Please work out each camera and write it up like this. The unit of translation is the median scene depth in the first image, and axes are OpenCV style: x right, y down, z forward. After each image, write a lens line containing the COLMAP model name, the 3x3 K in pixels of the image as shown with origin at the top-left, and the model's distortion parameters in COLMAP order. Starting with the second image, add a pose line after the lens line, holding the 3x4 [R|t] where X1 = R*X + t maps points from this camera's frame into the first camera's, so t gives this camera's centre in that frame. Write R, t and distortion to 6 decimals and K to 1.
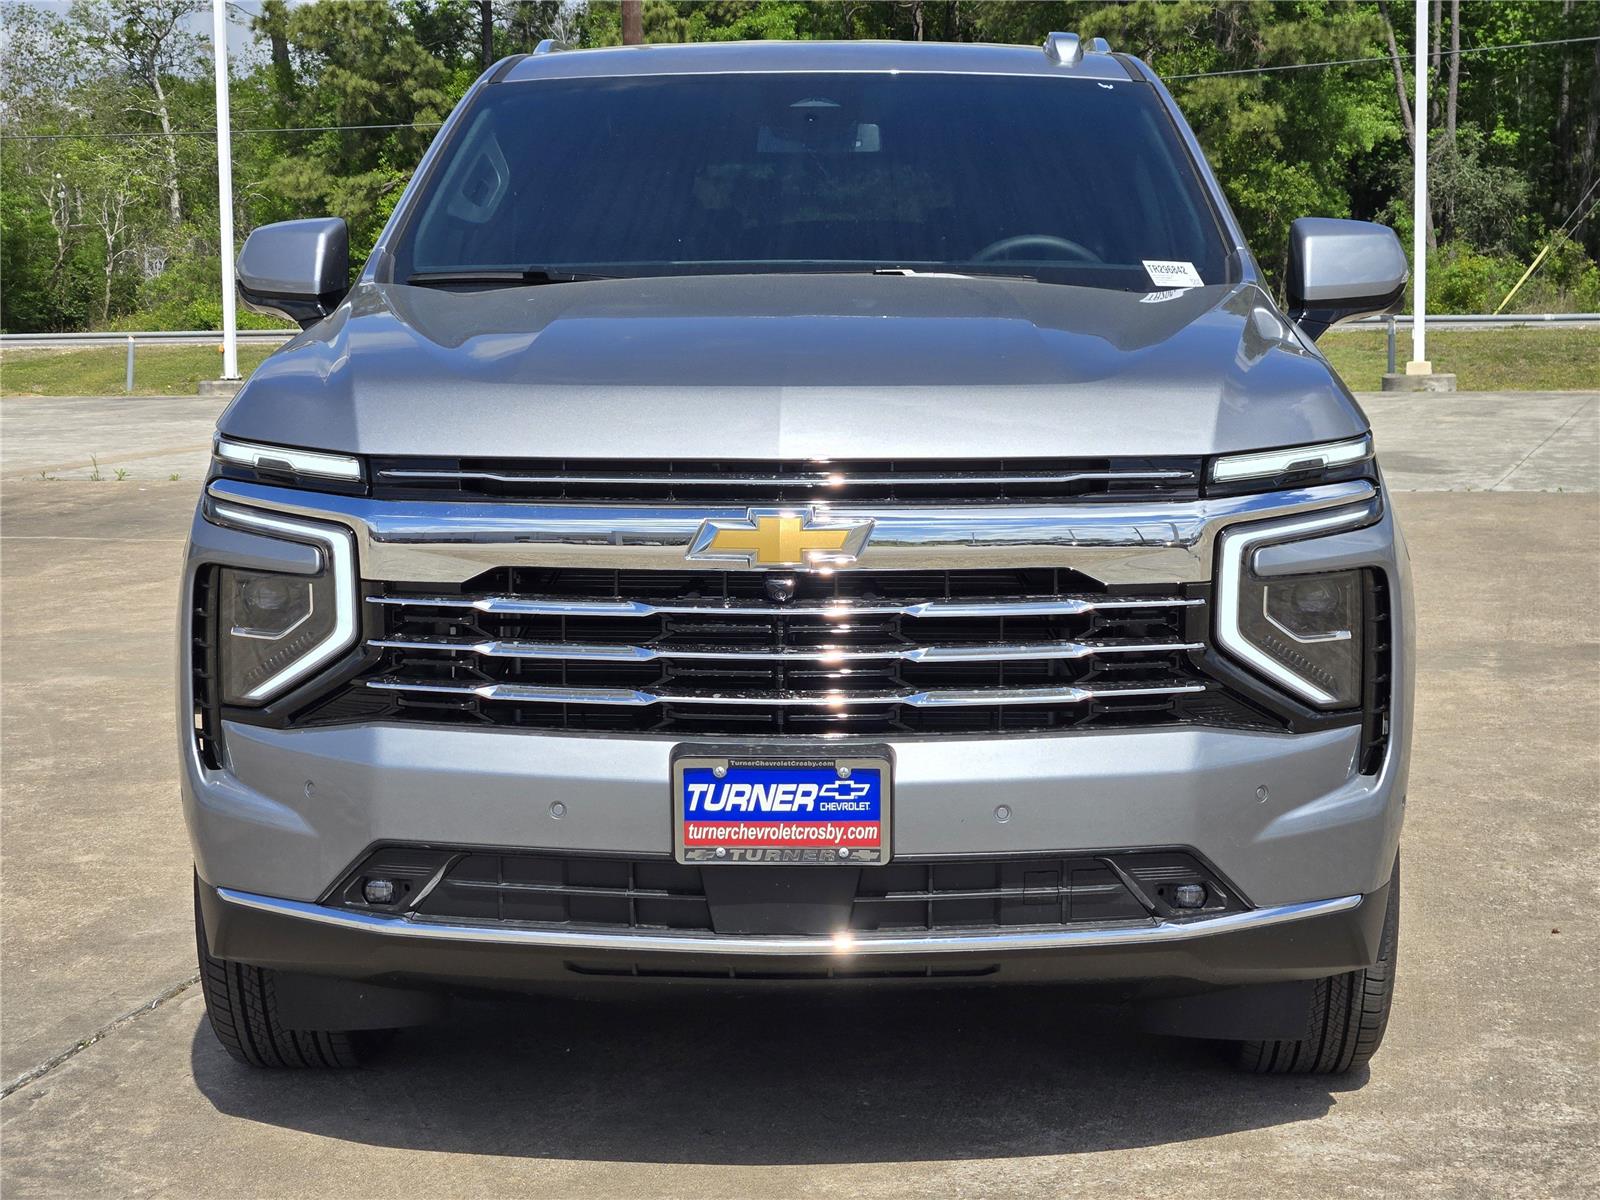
lens RADIAL K [[2946.1, 0, 799.7], [0, 2946.1, 630.3], [0, 0, 1]] dist [0.019731, 0.000000]
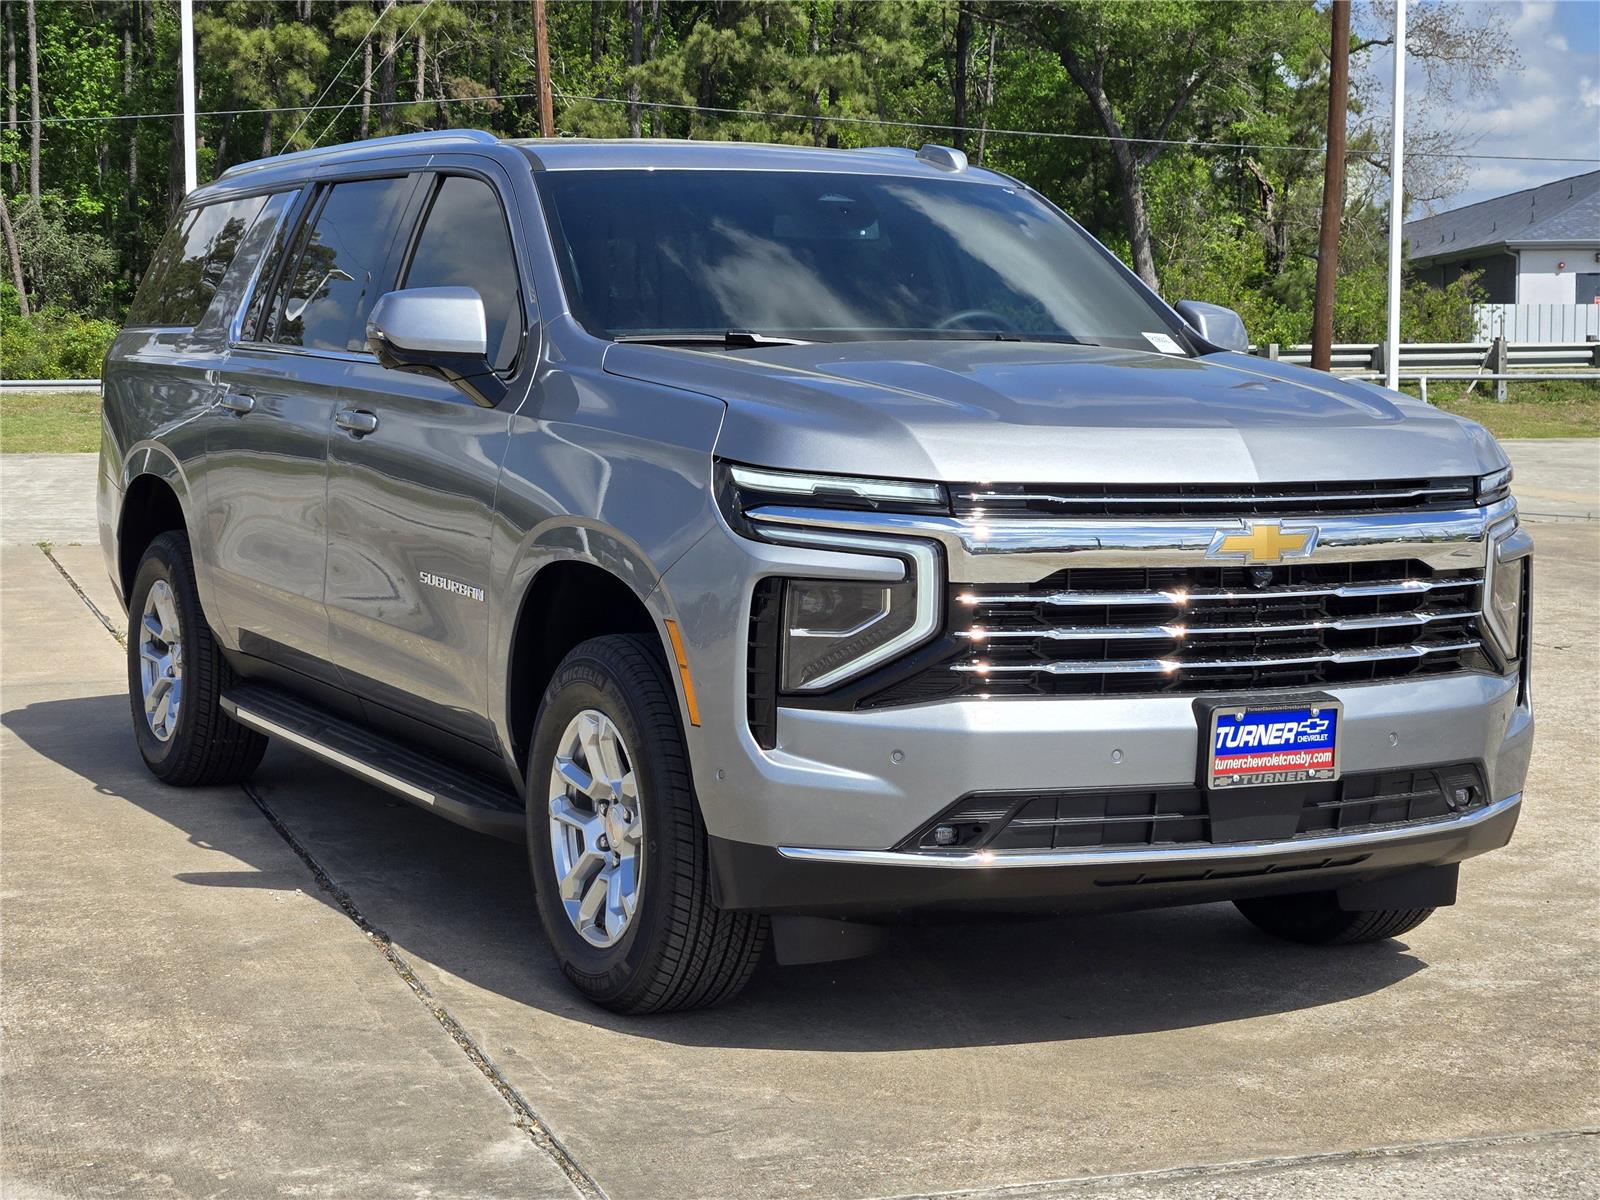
lens RADIAL K [[2946.1, 0, 820.4], [0, 2946.1, 544.1], [0, 0, 1]] dist [0.019731, 0.000000]
pose [[0.878374, -0.021792, 0.477476, -0.803262], [0.046028, 0.998174, -0.039116, 0.013211], [-0.475752, 0.056336, 0.877773, -0.076900]]
